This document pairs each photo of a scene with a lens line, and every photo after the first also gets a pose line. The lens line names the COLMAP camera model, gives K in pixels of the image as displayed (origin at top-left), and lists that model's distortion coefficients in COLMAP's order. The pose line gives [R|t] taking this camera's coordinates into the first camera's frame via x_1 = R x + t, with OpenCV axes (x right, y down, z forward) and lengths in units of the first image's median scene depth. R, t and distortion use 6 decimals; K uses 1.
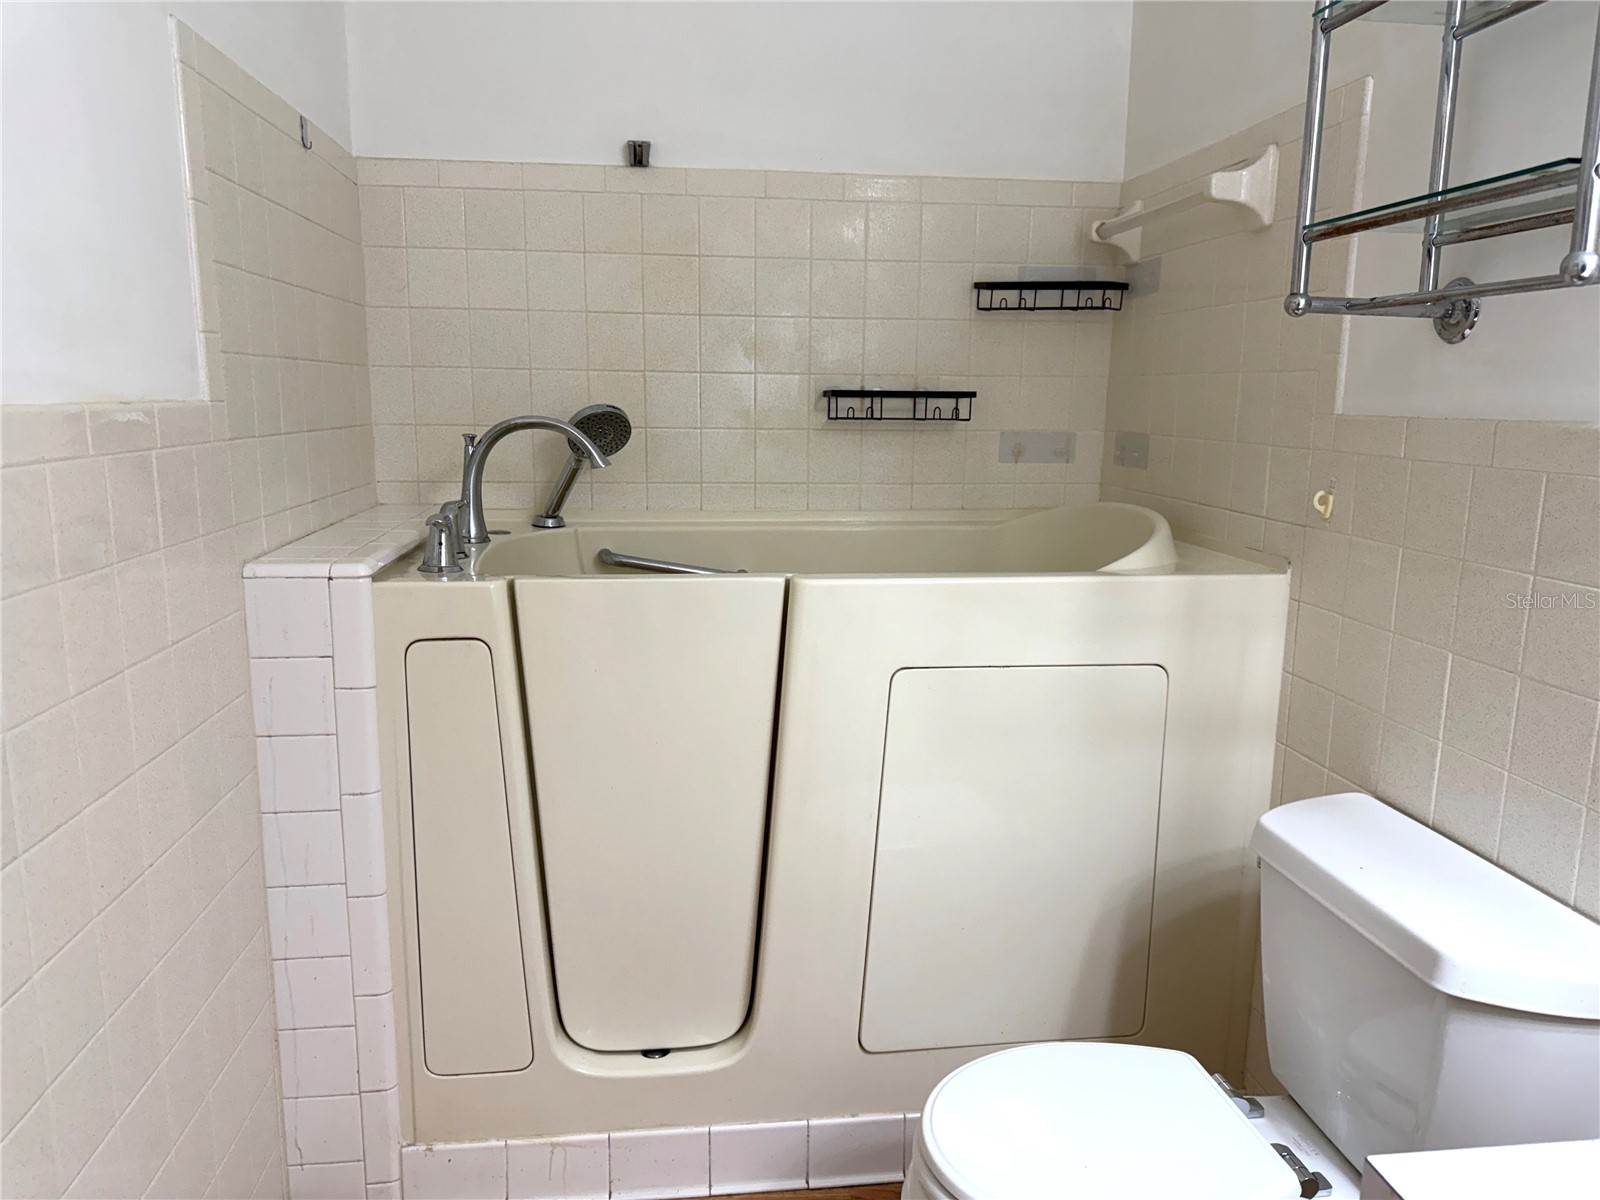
lens RADIAL K [[1116.1, 0, 796.3], [0, 1116.1, 601.7], [0, 0, 1]] dist [0.061811, -0.032377]
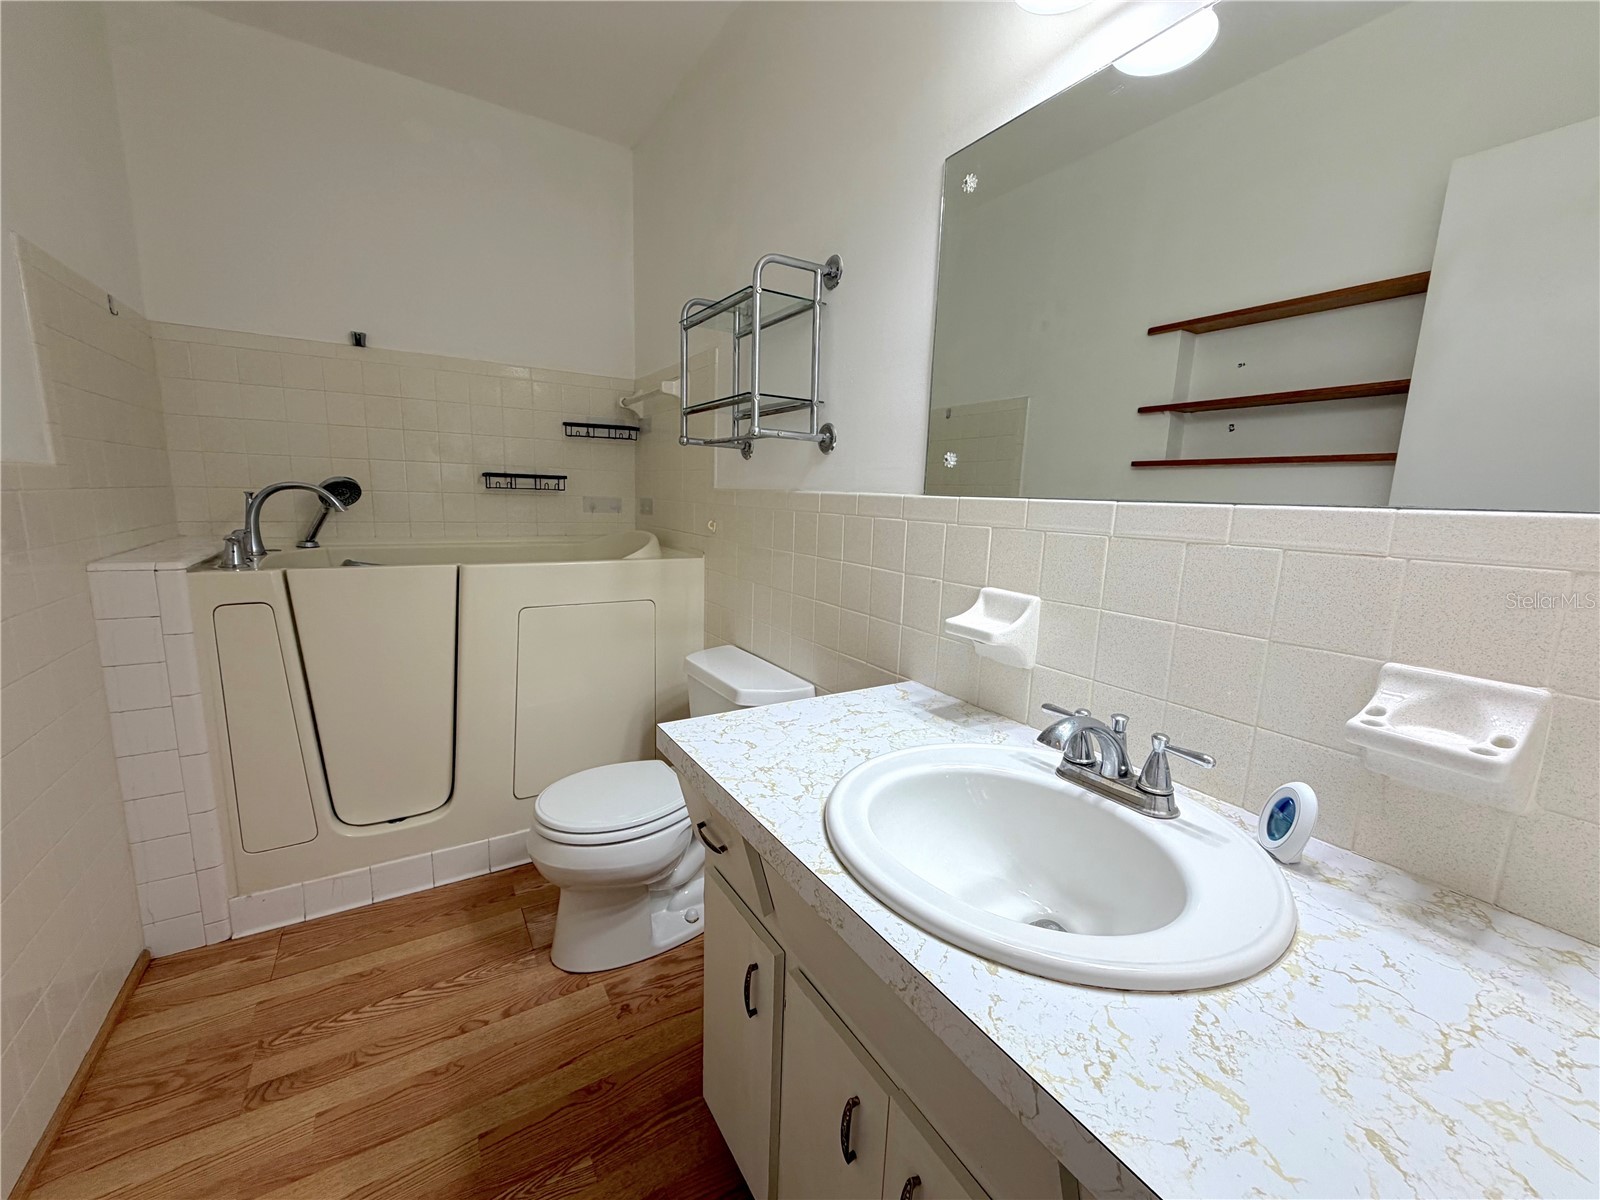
lens RADIAL K [[635.6, 0, 796.3], [0, 635.6, 600.2], [0, 0, 1]] dist [-0.003119, 0.000752]
pose [[0.904772, -0.053304, 0.422547, 0.045548], [0.056926, 0.998370, 0.004051, 0.058961], [-0.422075, 0.020389, 0.906332, -0.222143]]
